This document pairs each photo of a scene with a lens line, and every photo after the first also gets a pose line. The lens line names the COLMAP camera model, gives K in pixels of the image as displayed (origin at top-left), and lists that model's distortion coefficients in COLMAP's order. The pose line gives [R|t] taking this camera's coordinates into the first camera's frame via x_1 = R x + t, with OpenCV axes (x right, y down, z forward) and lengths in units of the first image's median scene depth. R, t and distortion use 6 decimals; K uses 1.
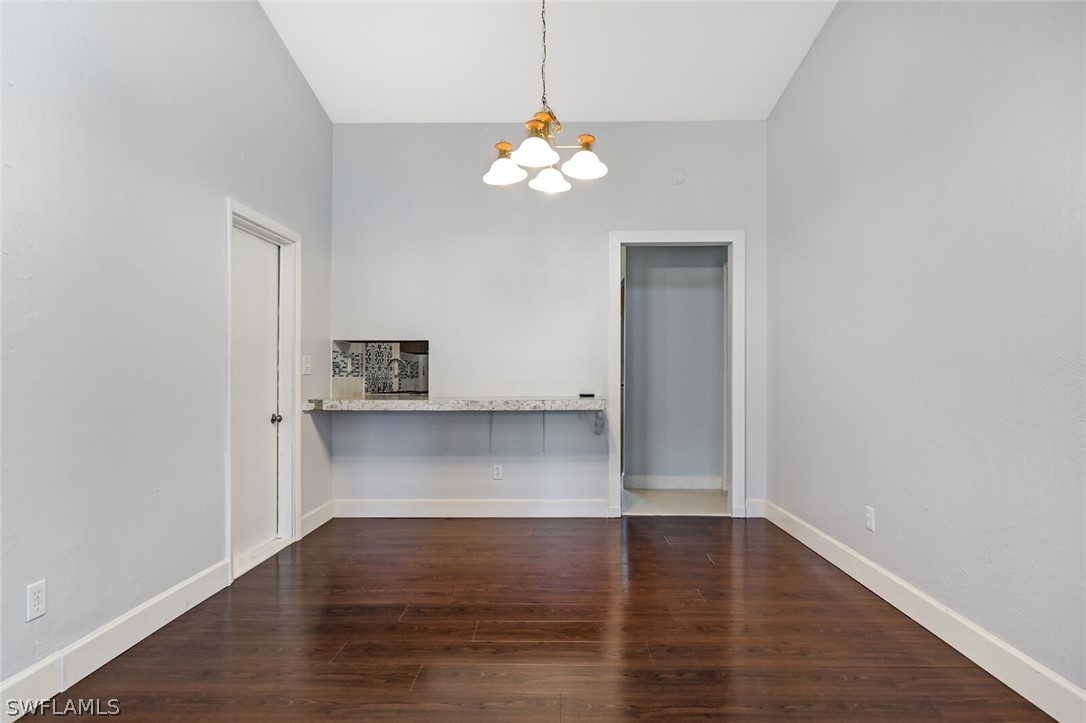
lens RADIAL K [[580.4, 0, 549.1], [0, 580.4, 363.1], [0, 0, 1]] dist [-0.003887, -0.000339]
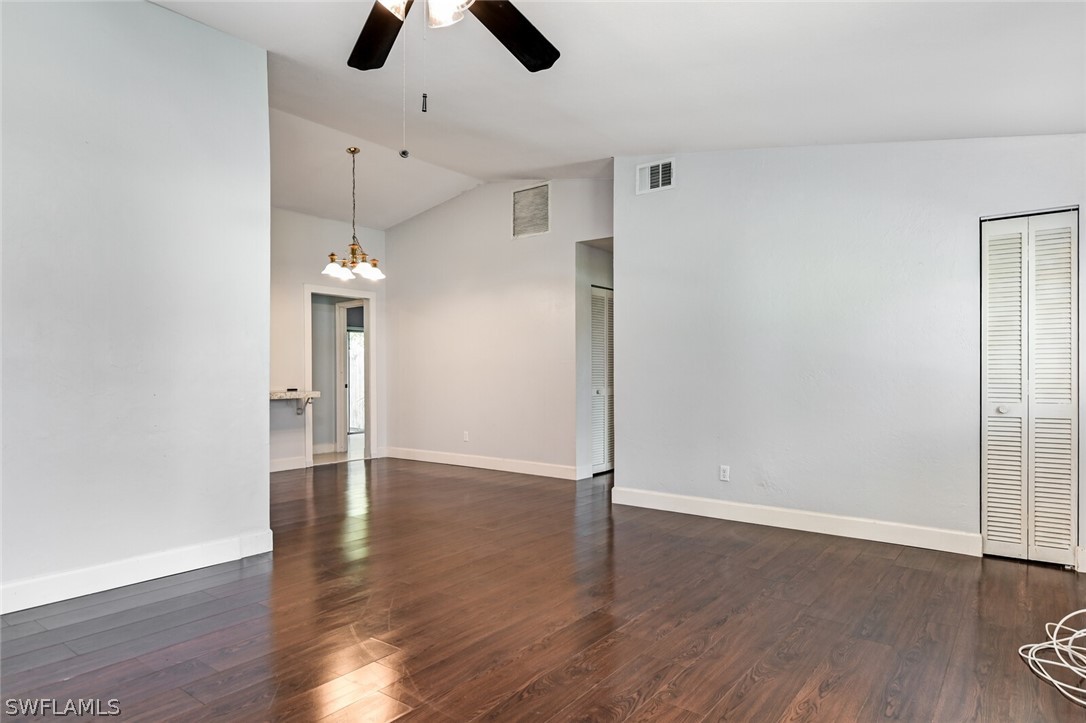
lens RADIAL K [[614.7, 0, 543.8], [0, 614.7, 366.4], [0, 0, 1]] dist [0.005400, 0.000836]
pose [[0.626840, 0.000496, 0.779148, -0.771950], [-0.009766, 0.999926, 0.007221, -0.022142], [-0.779087, -0.012136, 0.626798, -0.513010]]
